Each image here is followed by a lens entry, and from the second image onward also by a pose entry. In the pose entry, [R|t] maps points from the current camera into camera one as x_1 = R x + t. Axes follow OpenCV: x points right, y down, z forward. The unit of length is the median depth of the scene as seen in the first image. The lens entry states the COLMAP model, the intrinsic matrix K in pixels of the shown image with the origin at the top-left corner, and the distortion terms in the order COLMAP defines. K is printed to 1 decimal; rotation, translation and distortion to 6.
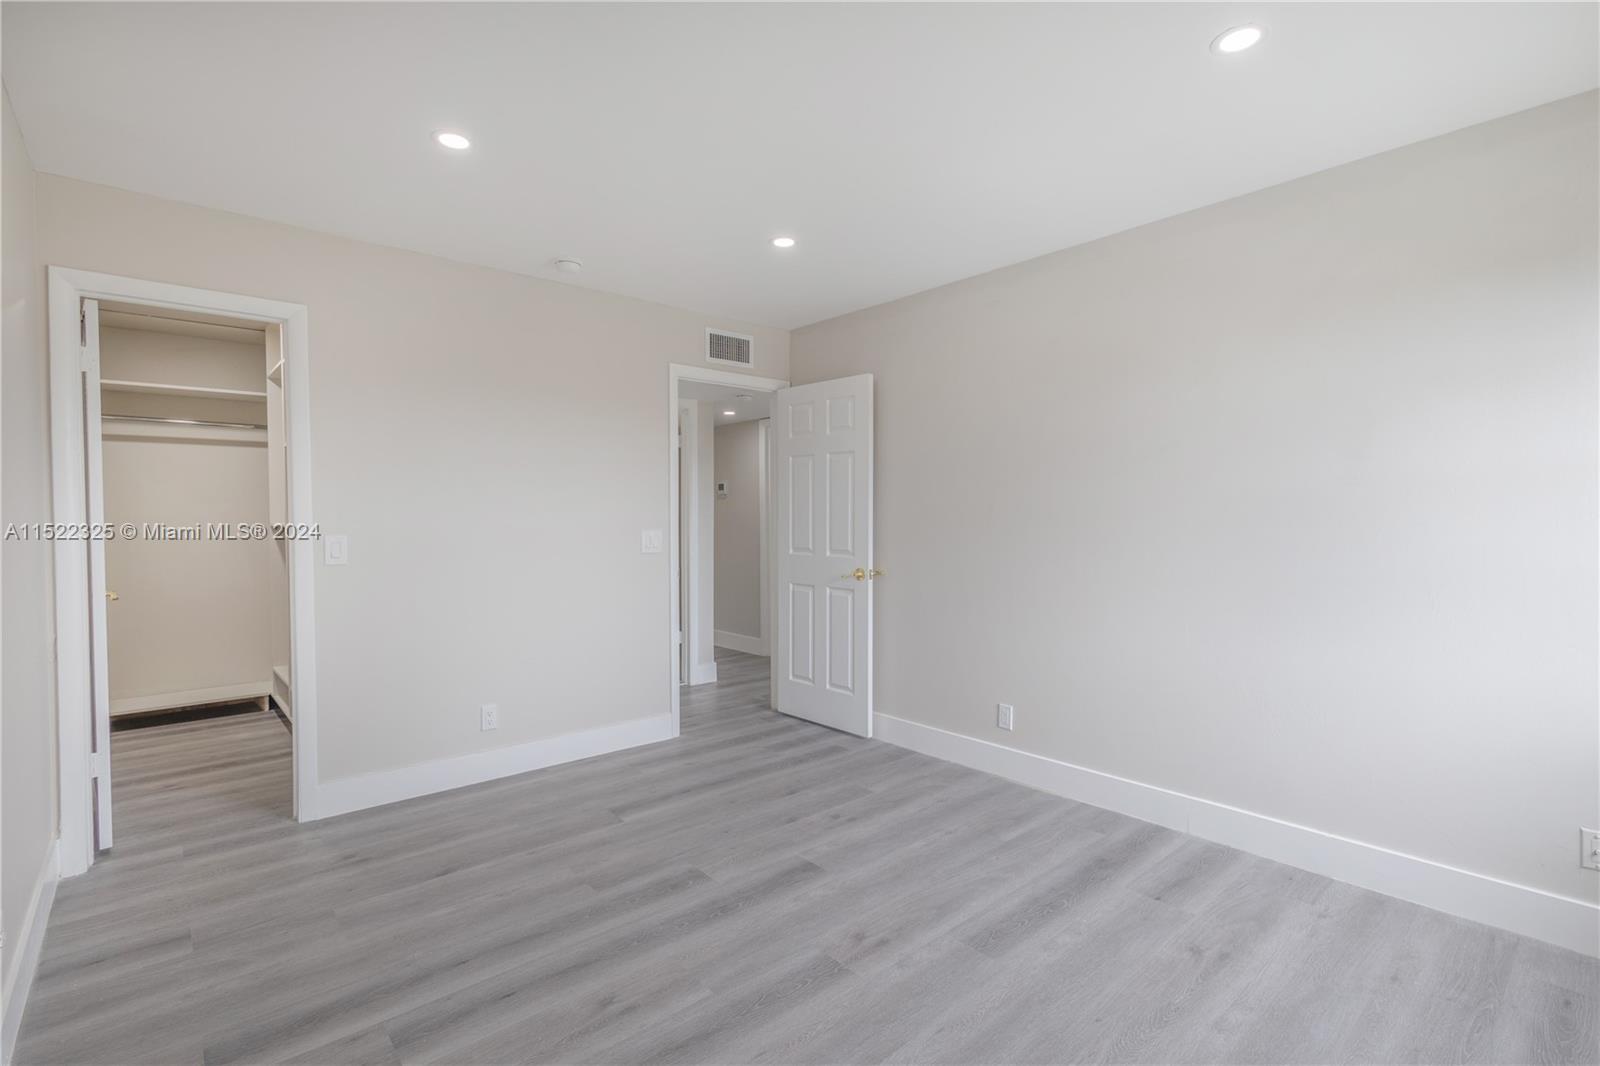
lens RADIAL K [[736.7, 0, 814.3], [0, 736.7, 532.5], [0, 0, 1]] dist [0.019073, 0.000151]
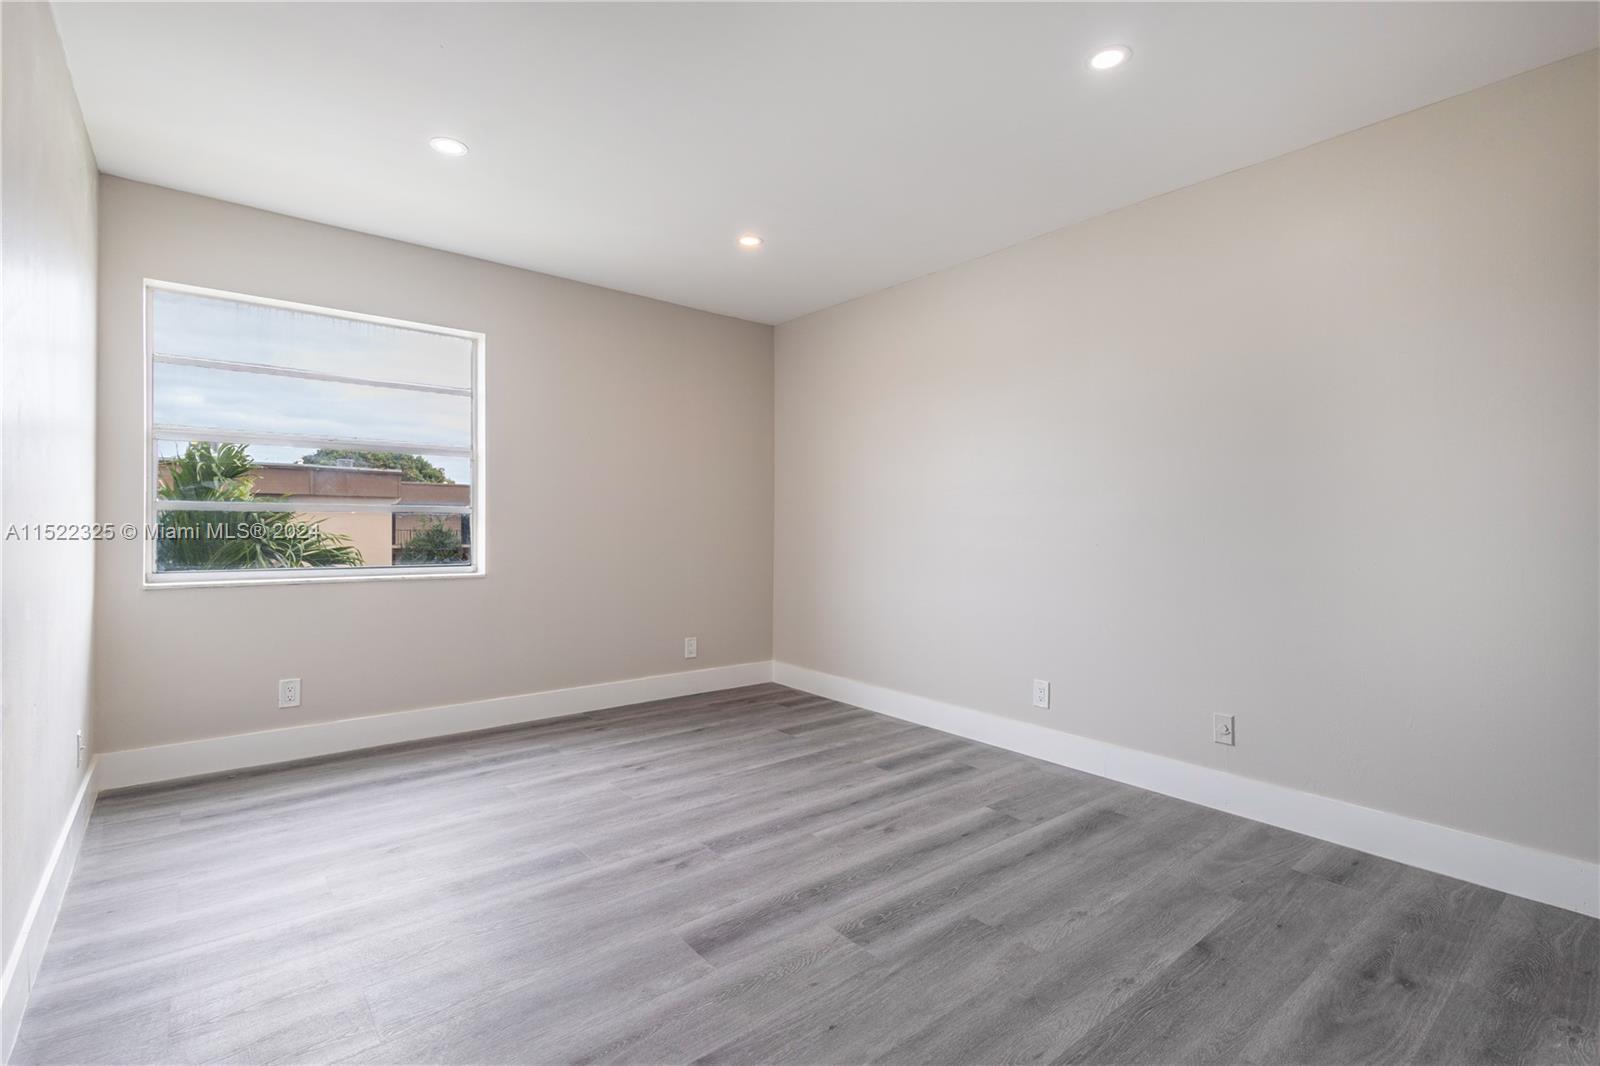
lens RADIAL K [[754.2, 0, 800.0], [0, 754.2, 533.0], [0, 0, 1]] dist [0.021636, 0.000230]
pose [[-0.998321, -0.006507, 0.057565, -0.158277], [-0.004449, 0.999349, 0.035804, 0.029432], [-0.057760, 0.035488, -0.997700, 1.945810]]
